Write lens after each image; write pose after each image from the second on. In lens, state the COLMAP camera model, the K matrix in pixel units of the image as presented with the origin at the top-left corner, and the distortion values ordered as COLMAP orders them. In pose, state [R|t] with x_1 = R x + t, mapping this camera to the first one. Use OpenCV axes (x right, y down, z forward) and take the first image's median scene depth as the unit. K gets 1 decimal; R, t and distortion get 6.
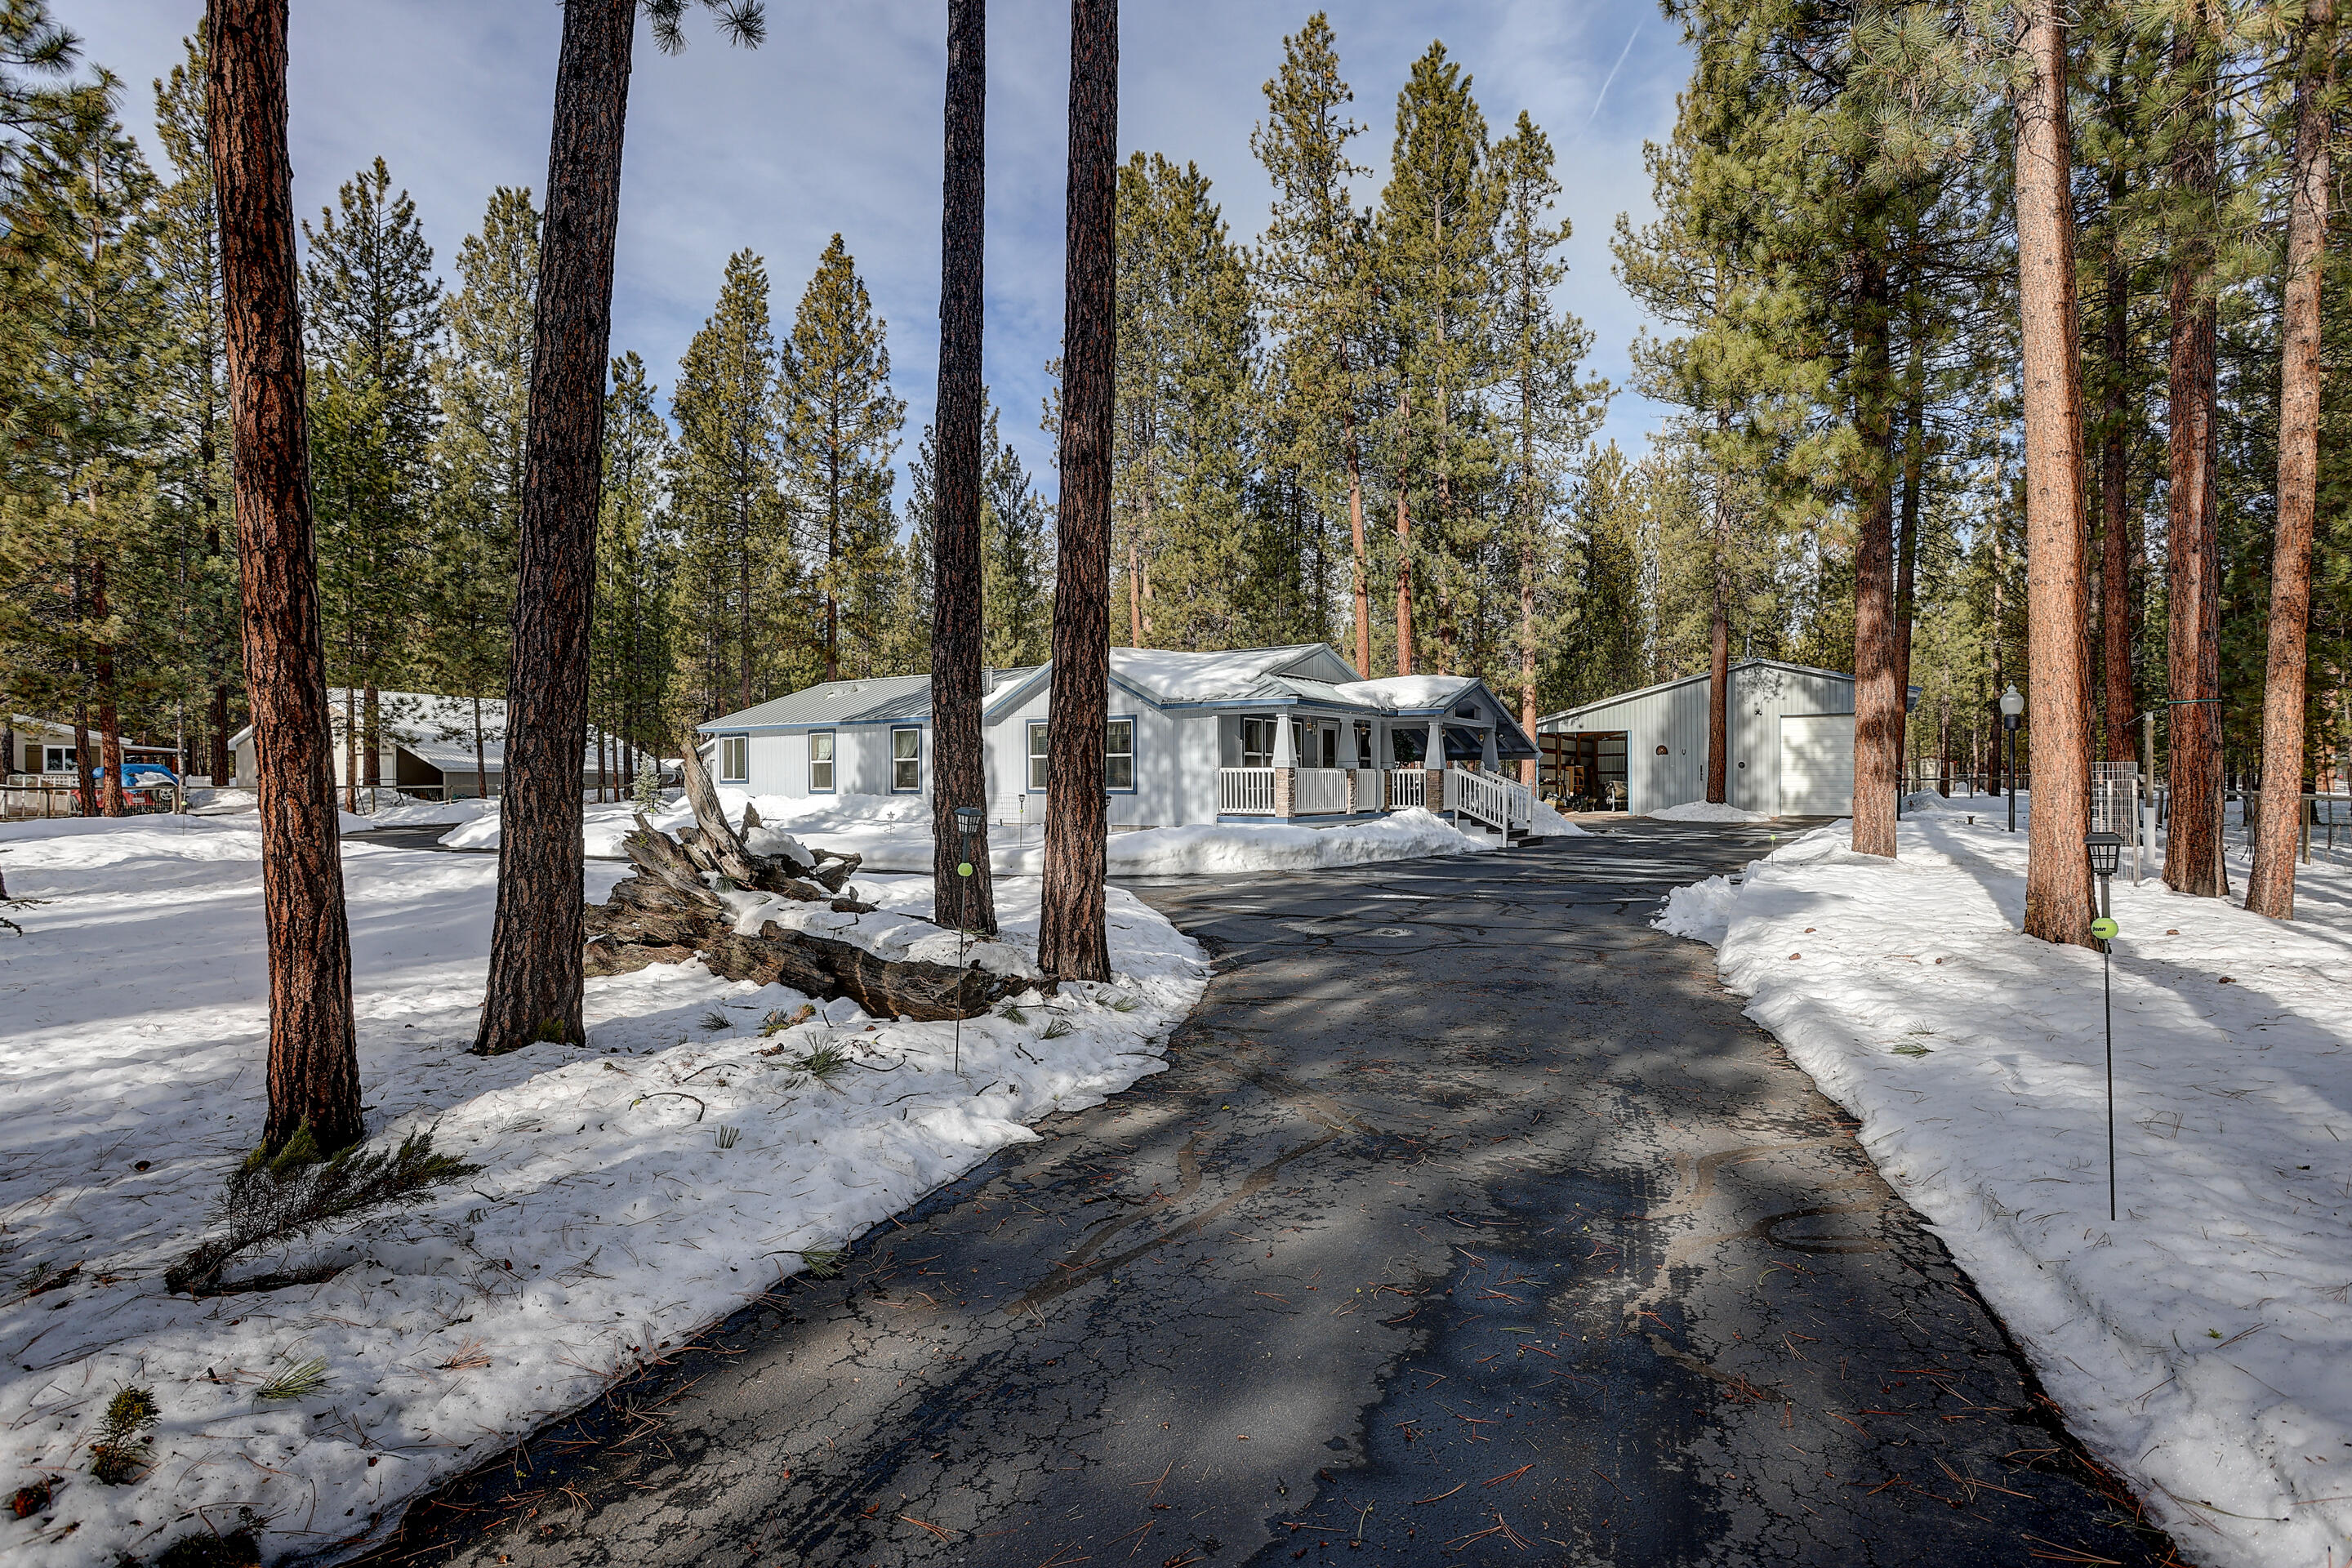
lens RADIAL K [[1170.0, 0, 1179.2], [0, 1170.0, 792.5], [0, 0, 1]] dist [-0.080222, 0.039080]
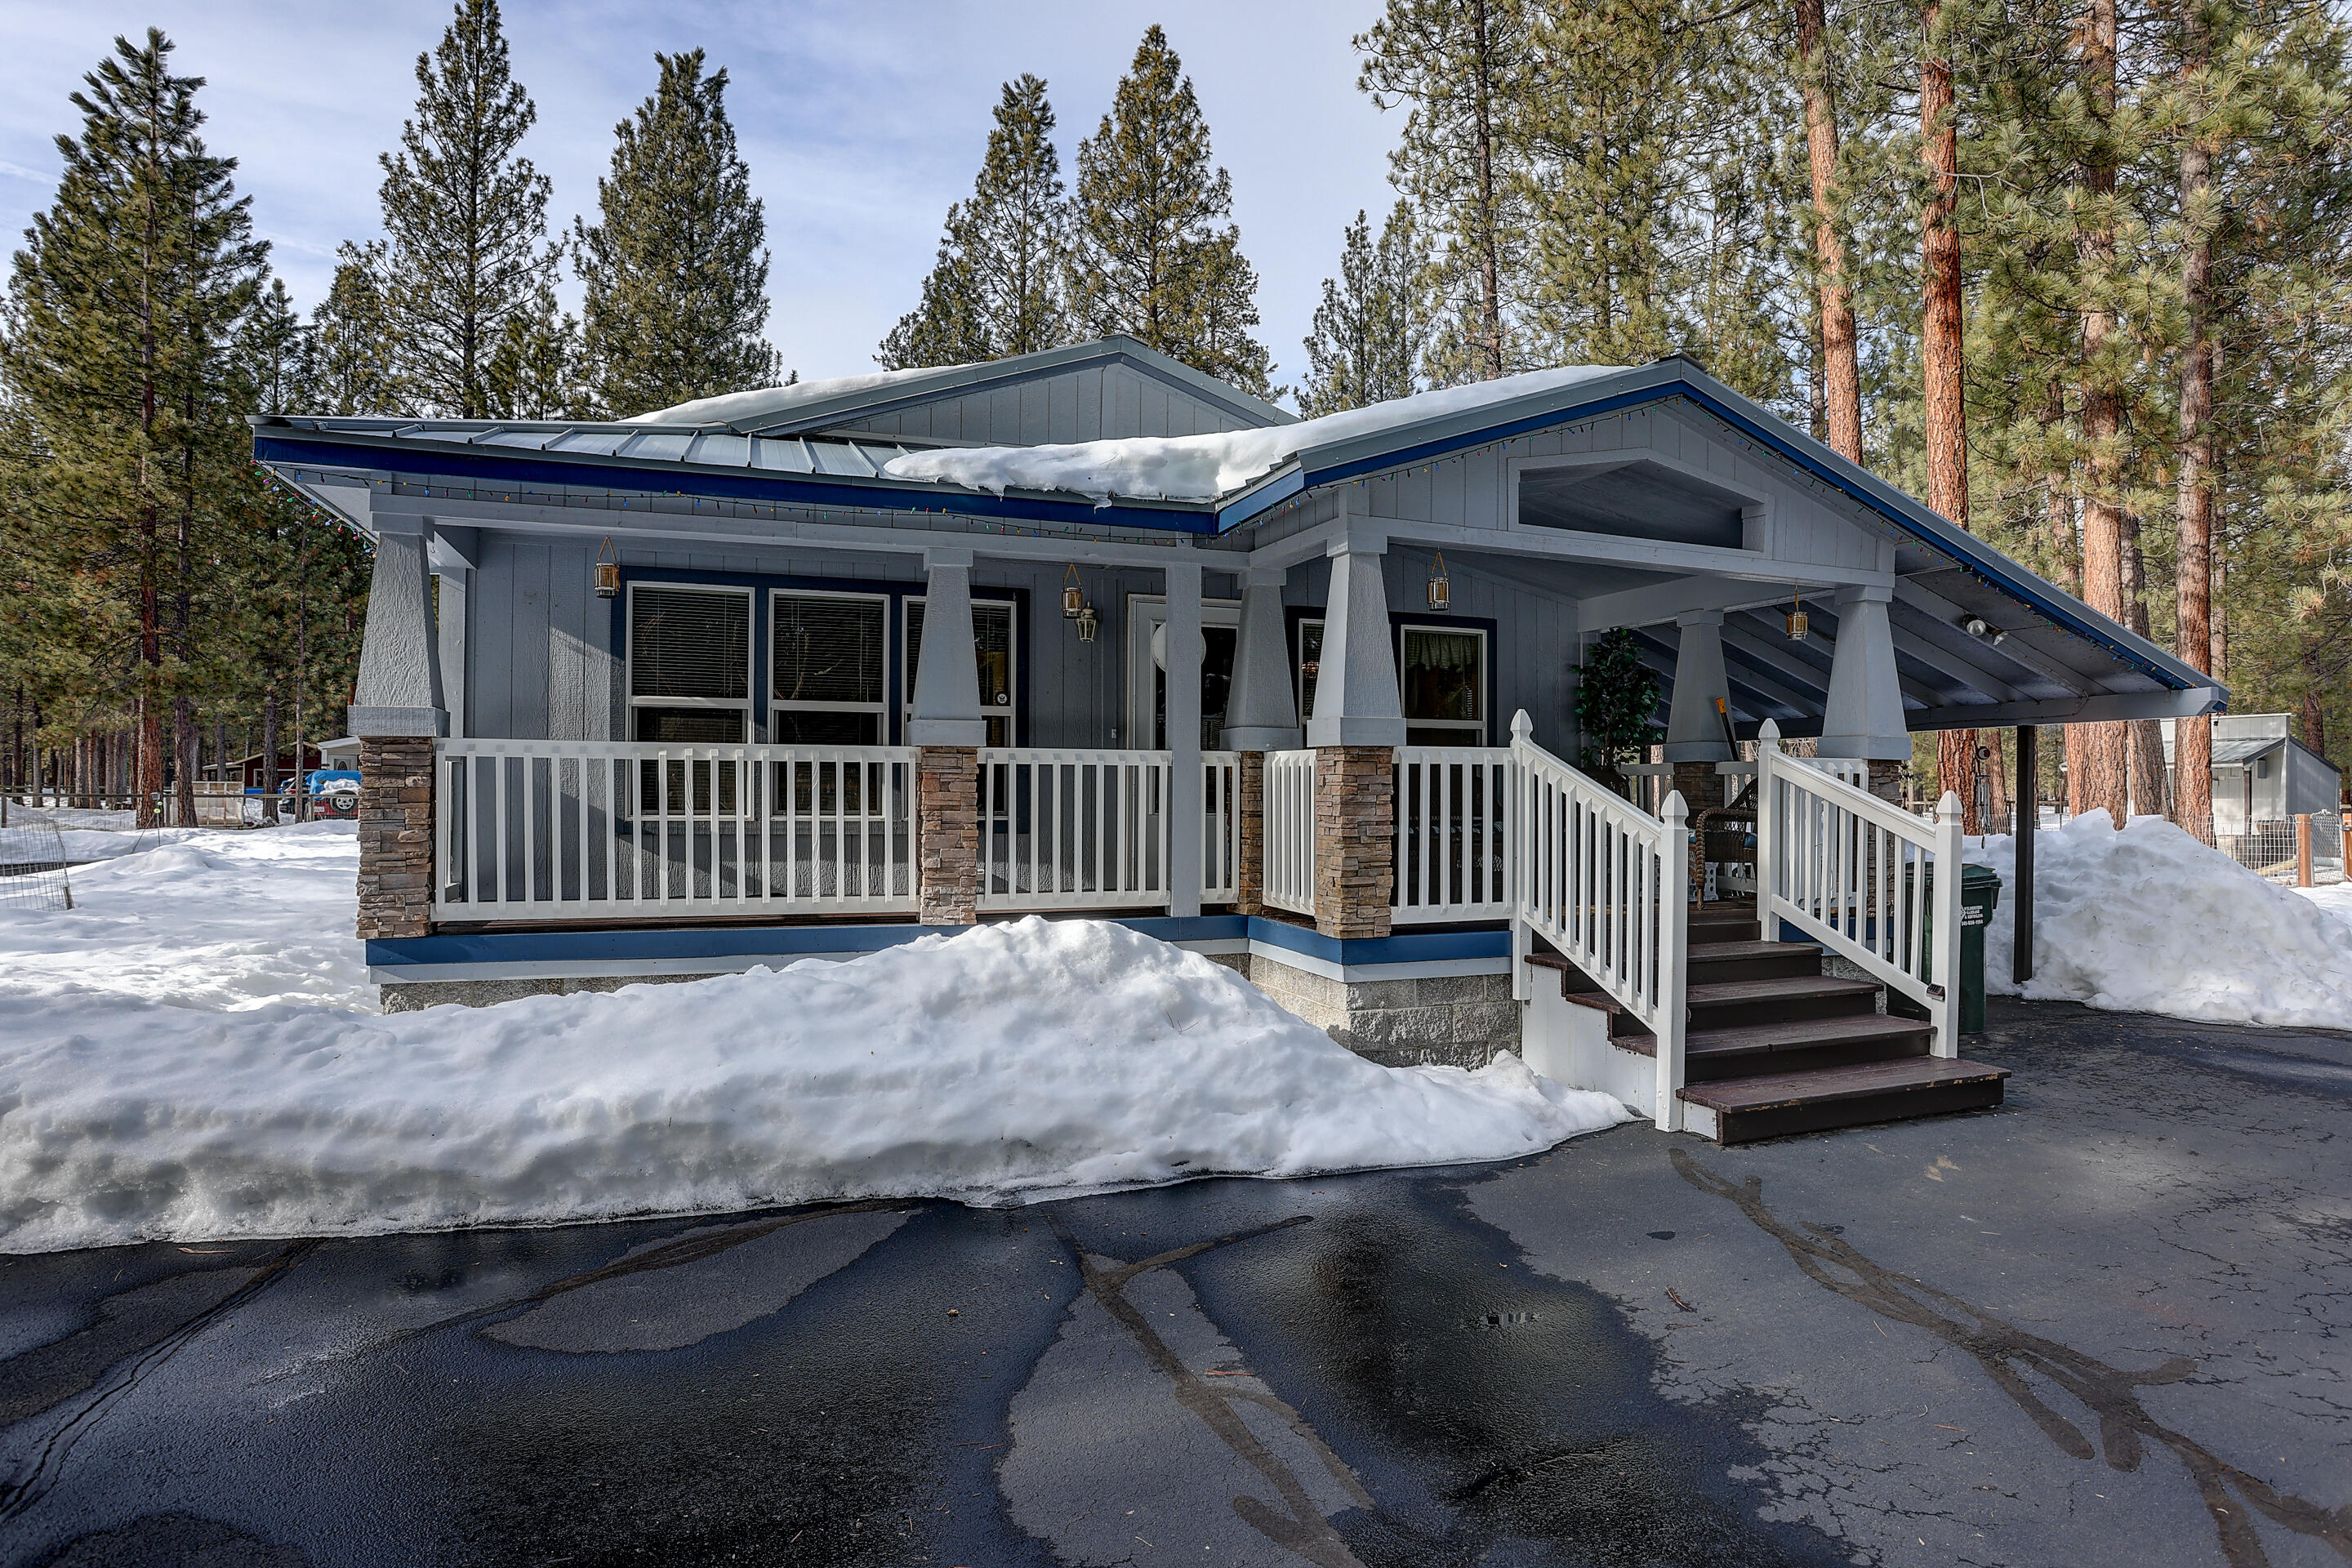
lens RADIAL K [[1269.6, 0, 1193.2], [0, 1269.6, 793.5], [0, 0, 1]] dist [-0.078144, 0.043819]
pose [[0.816797, 0.004928, -0.576904, 0.217394], [-0.011170, 0.999911, -0.007273, -0.005453], [0.576817, 0.012385, 0.816779, 0.498615]]
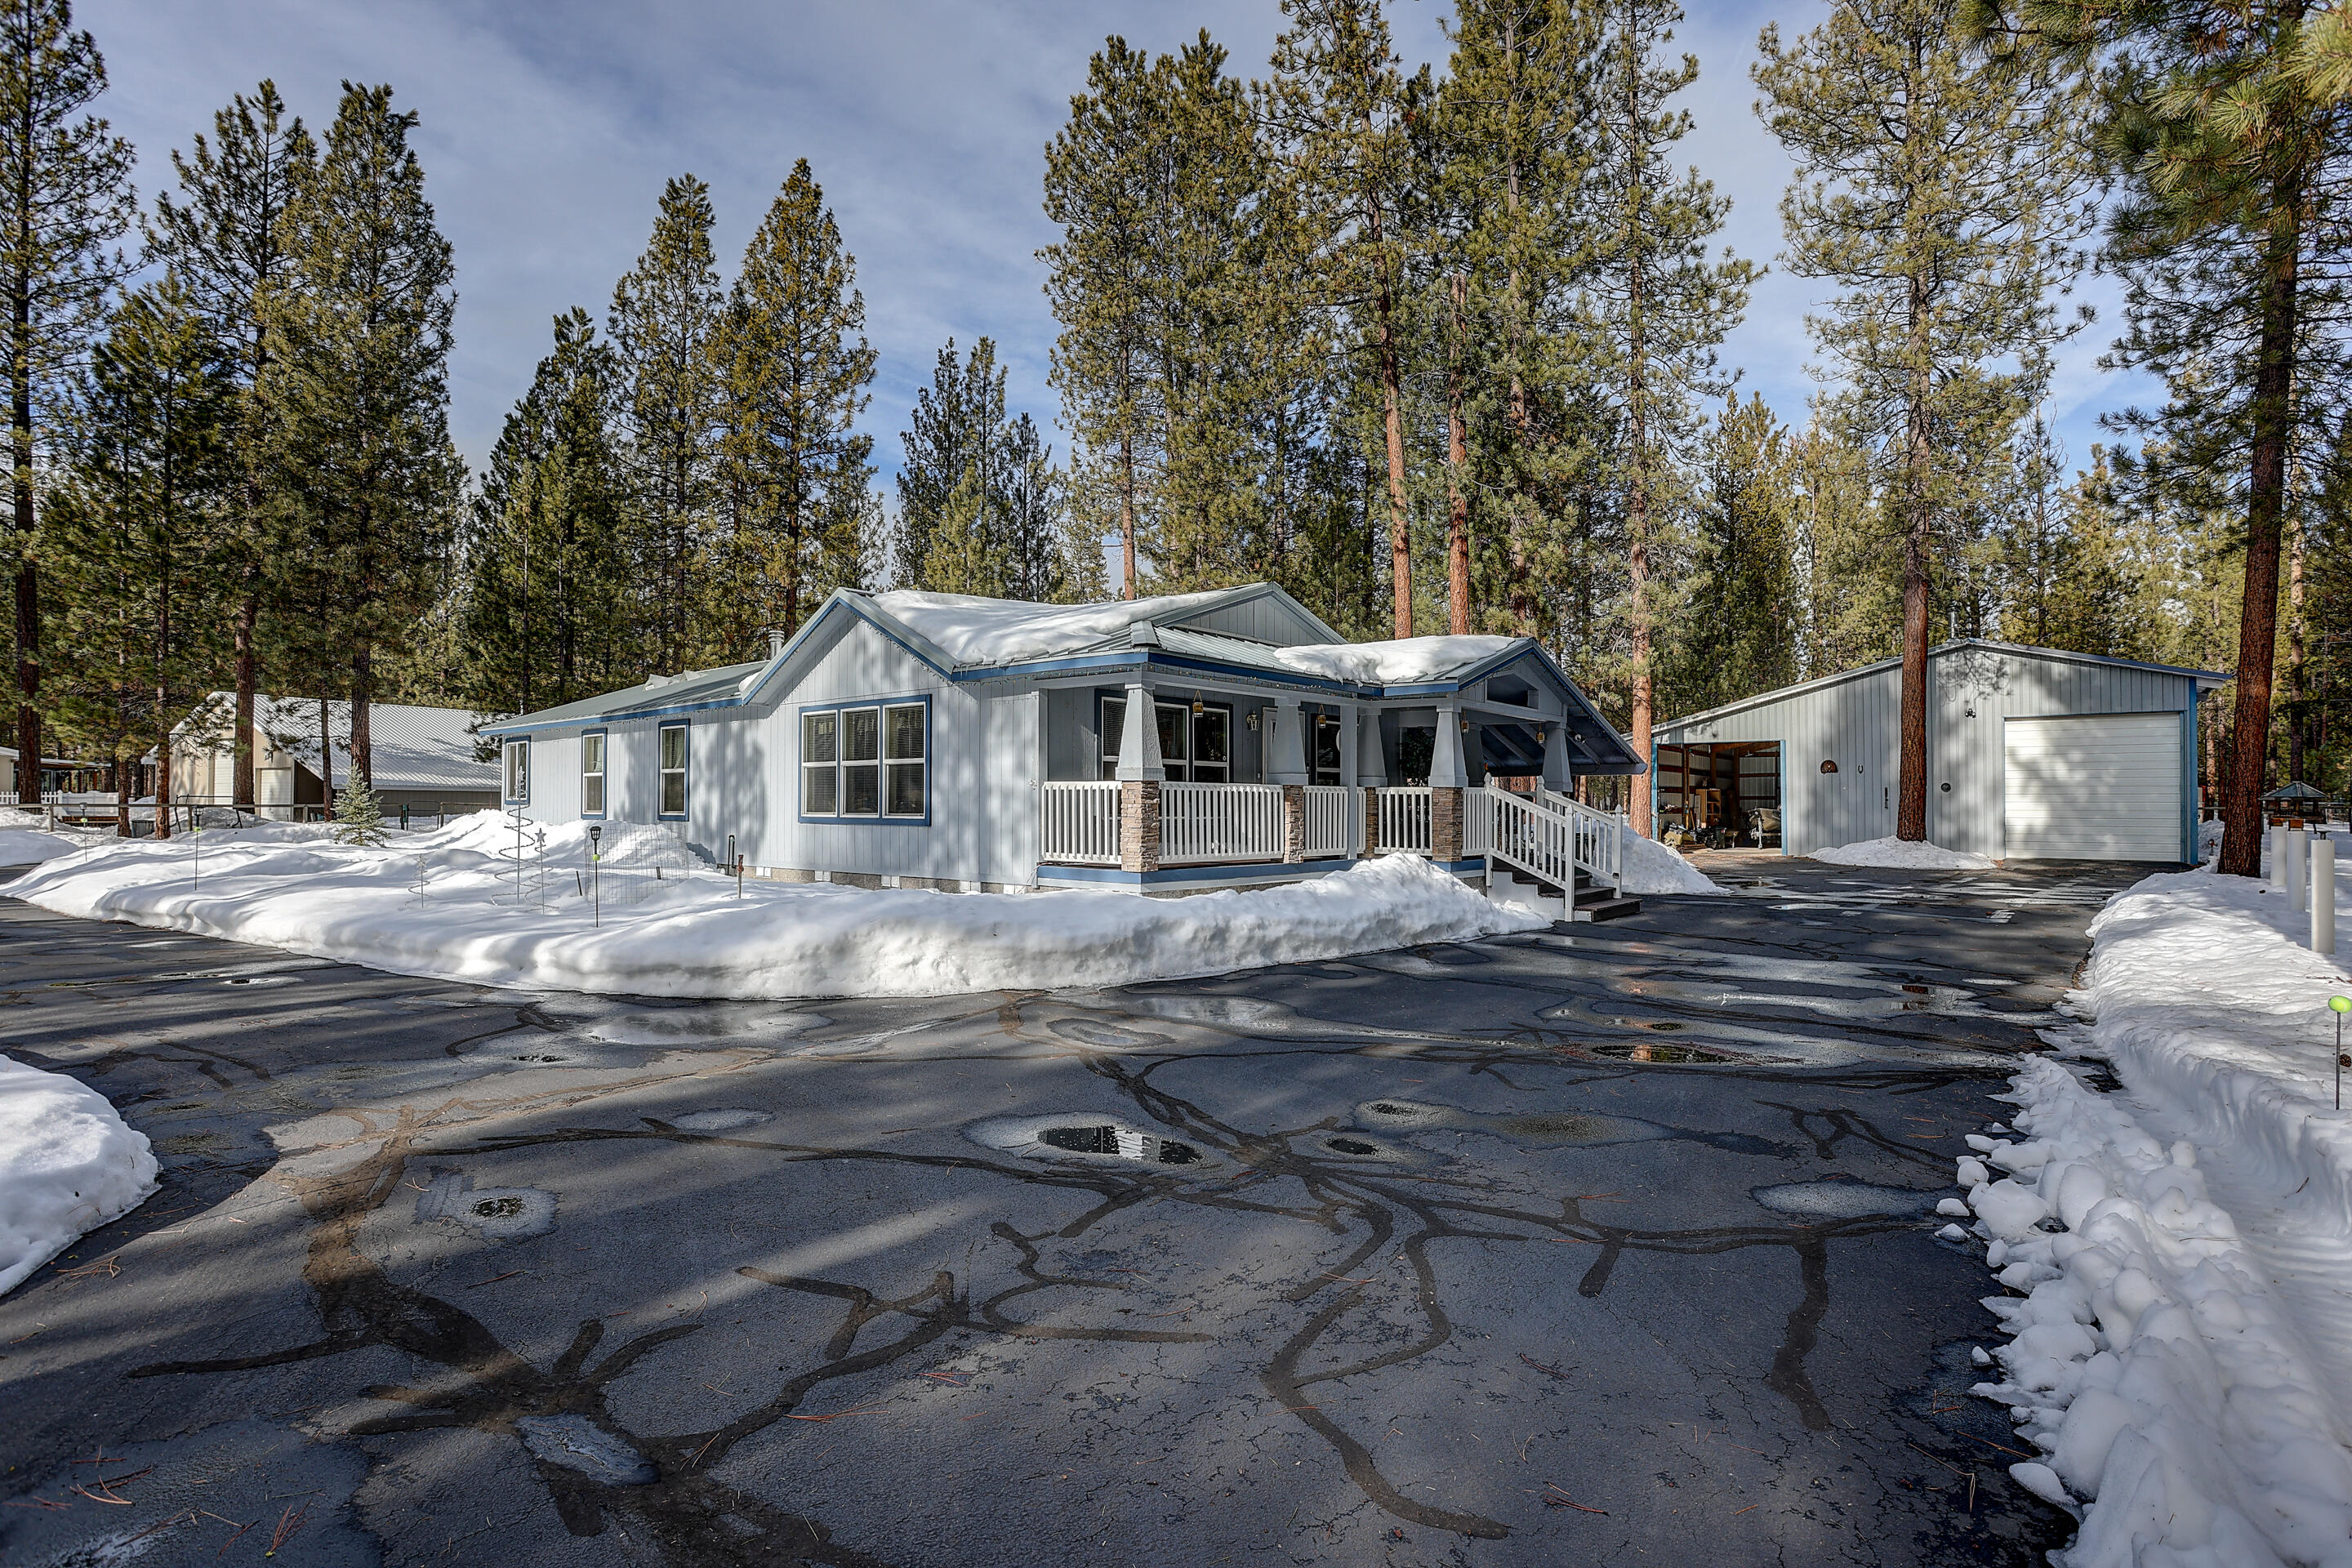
lens RADIAL K [[1170.0, 0, 1179.2], [0, 1170.0, 792.5], [0, 0, 1]] dist [-0.080222, 0.039080]
pose [[0.994086, 0.005009, -0.108485, 0.095169], [-0.007277, 0.999763, -0.020515, -0.002712], [0.108356, 0.021183, 0.993886, 0.255688]]
